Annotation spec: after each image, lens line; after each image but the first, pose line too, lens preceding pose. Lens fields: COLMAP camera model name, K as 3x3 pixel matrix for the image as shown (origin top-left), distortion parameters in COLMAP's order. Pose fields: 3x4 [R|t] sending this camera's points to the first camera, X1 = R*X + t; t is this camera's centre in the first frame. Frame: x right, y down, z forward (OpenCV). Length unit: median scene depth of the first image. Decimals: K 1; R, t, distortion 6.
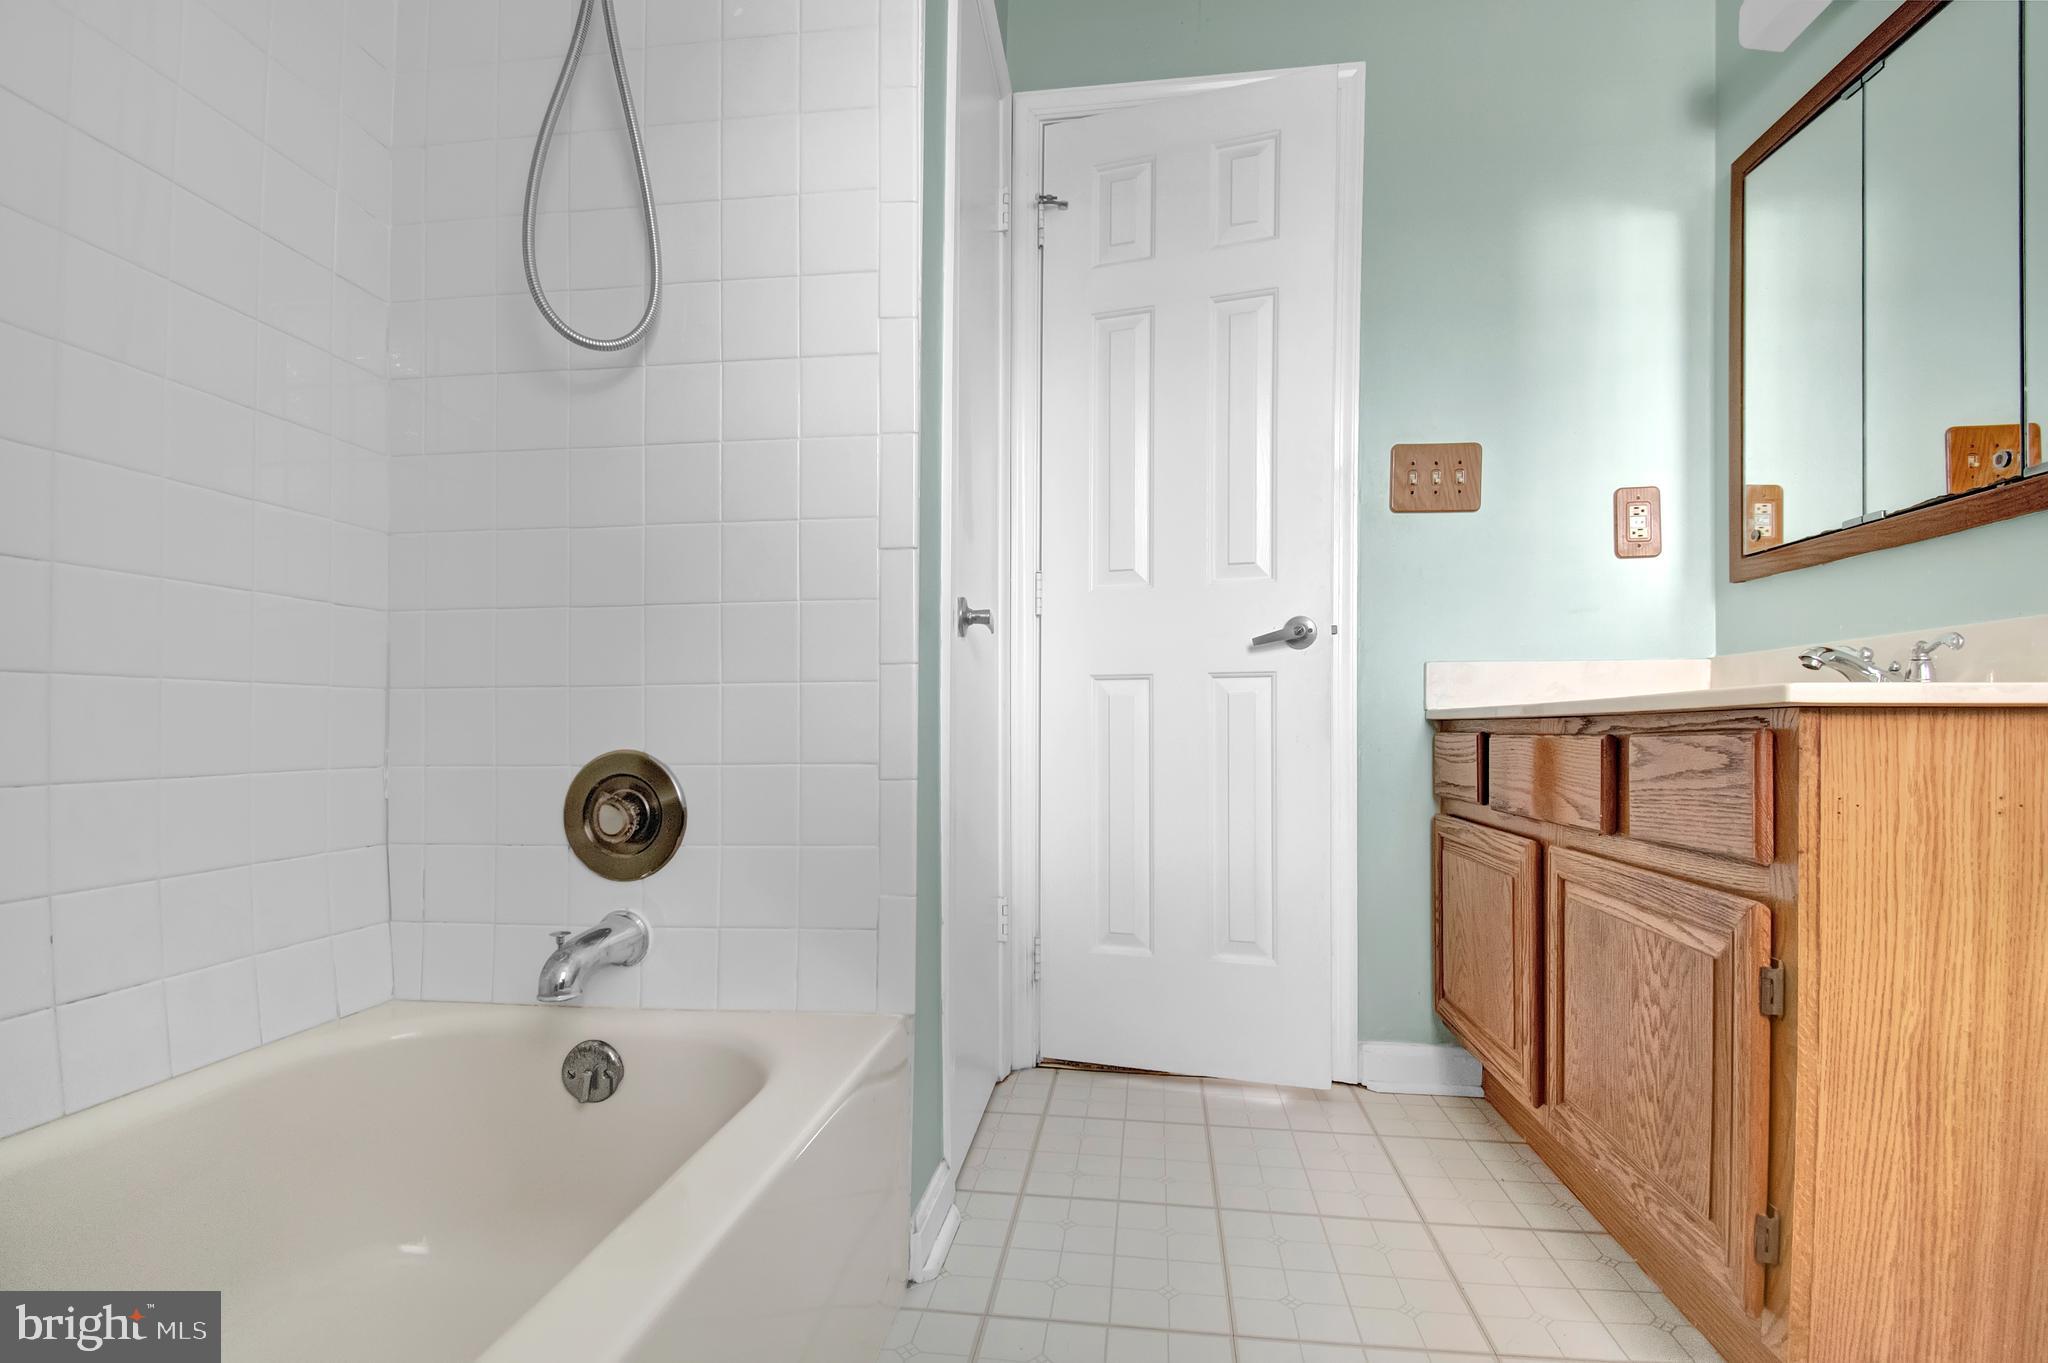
lens RADIAL K [[905.9, 0, 1027.7], [0, 905.9, 720.5], [0, 0, 1]] dist [-0.000042, -0.000013]
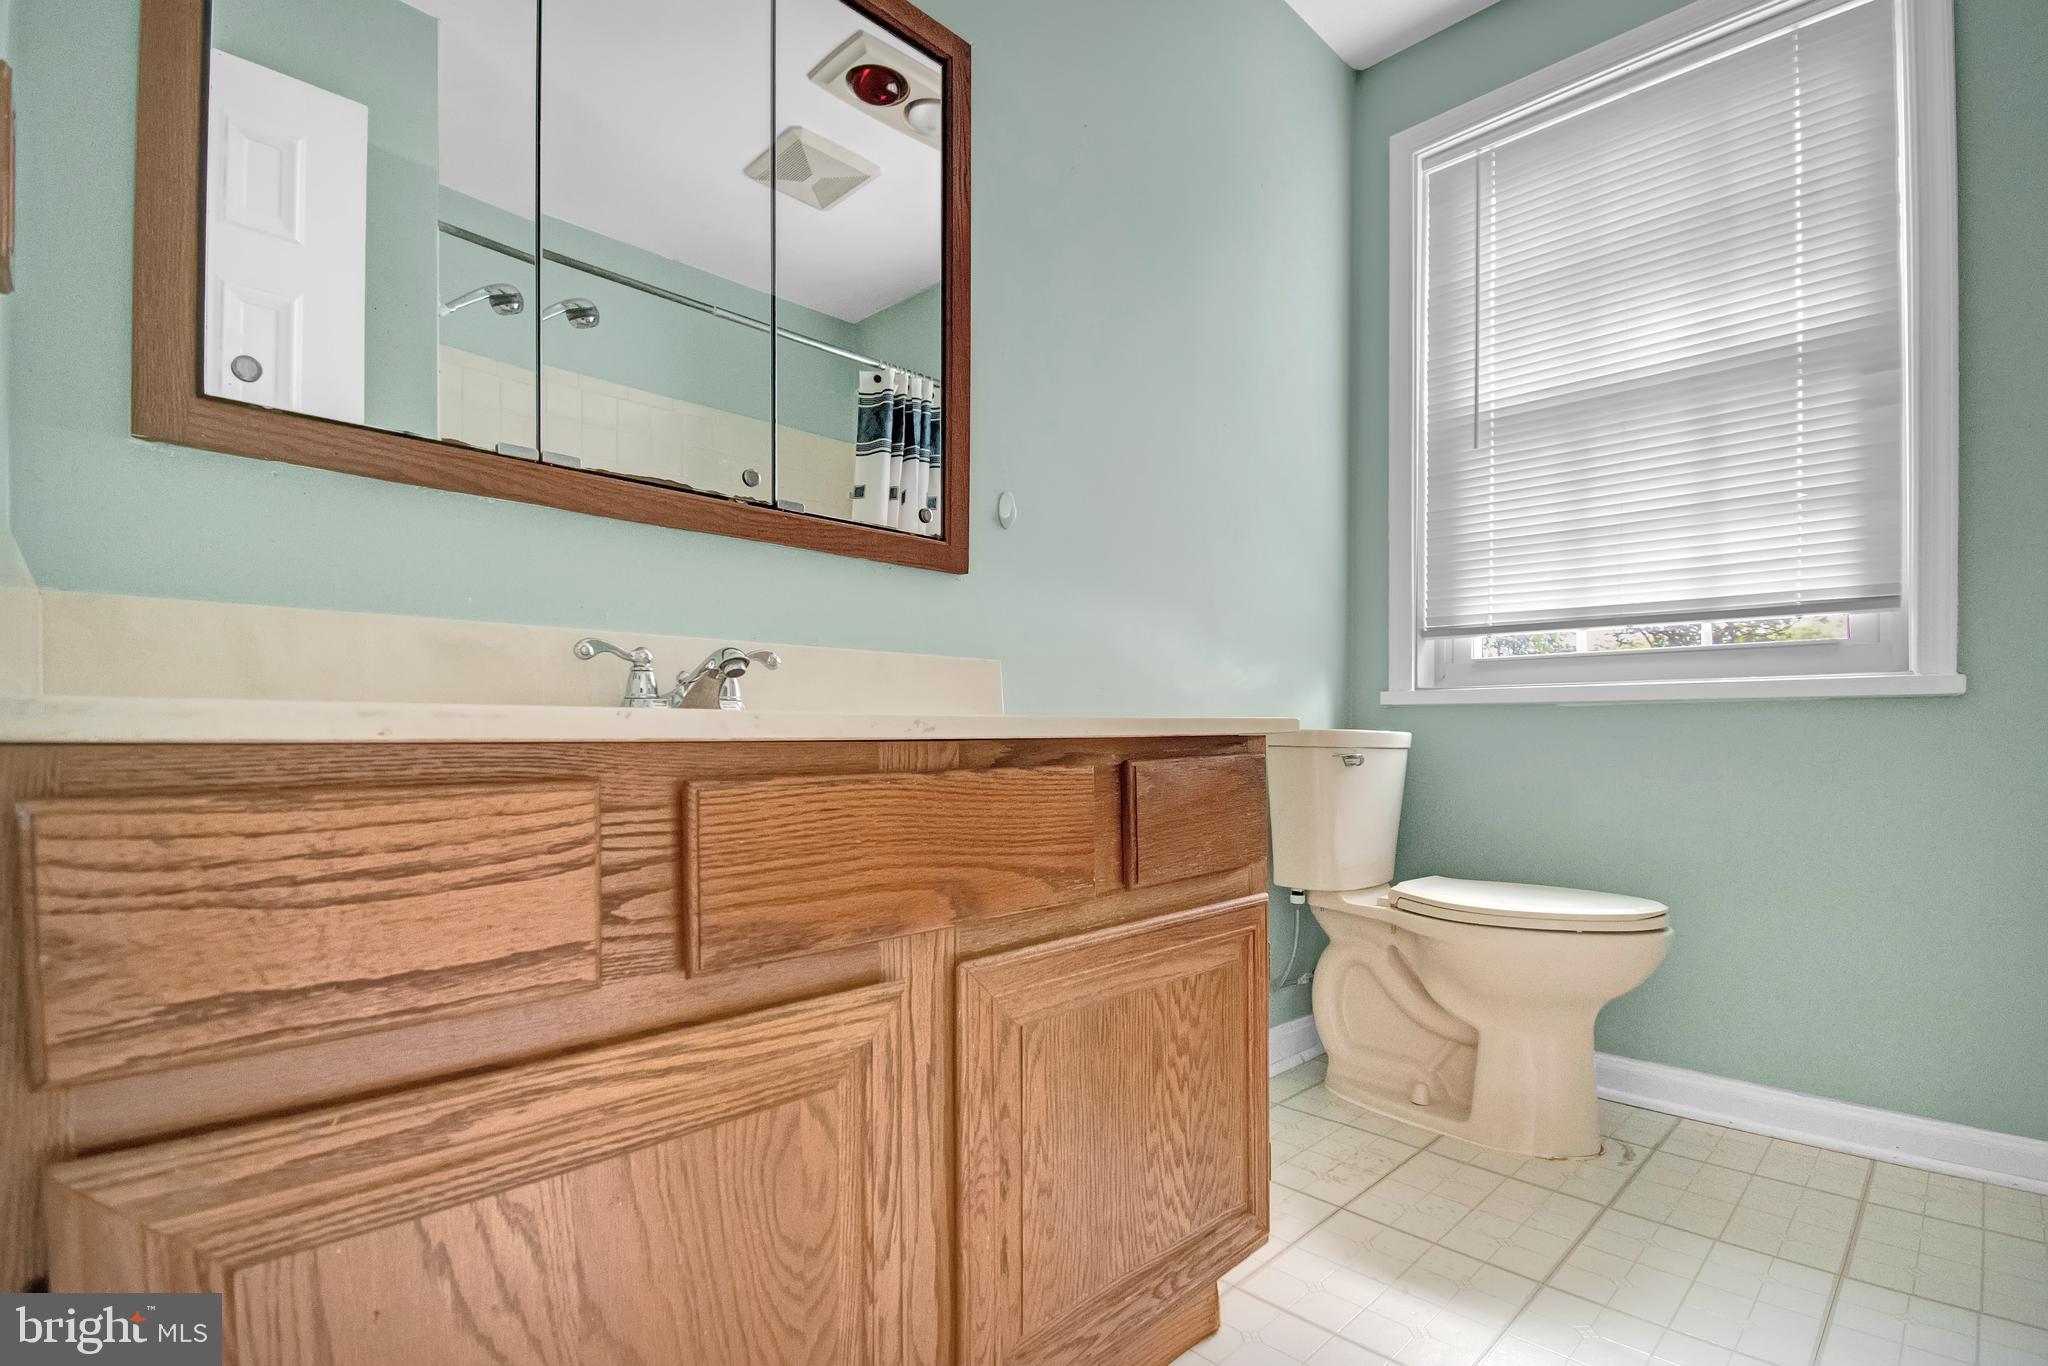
lens RADIAL K [[950.6, 0, 1023.0], [0, 950.6, 737.7], [0, 0, 1]] dist [-0.000245, -0.000019]
pose [[-0.789733, -0.003970, 0.613438, 0.211397], [-0.002761, 0.999992, 0.002918, -0.005898], [-0.613444, 0.000611, -0.789738, 1.654924]]
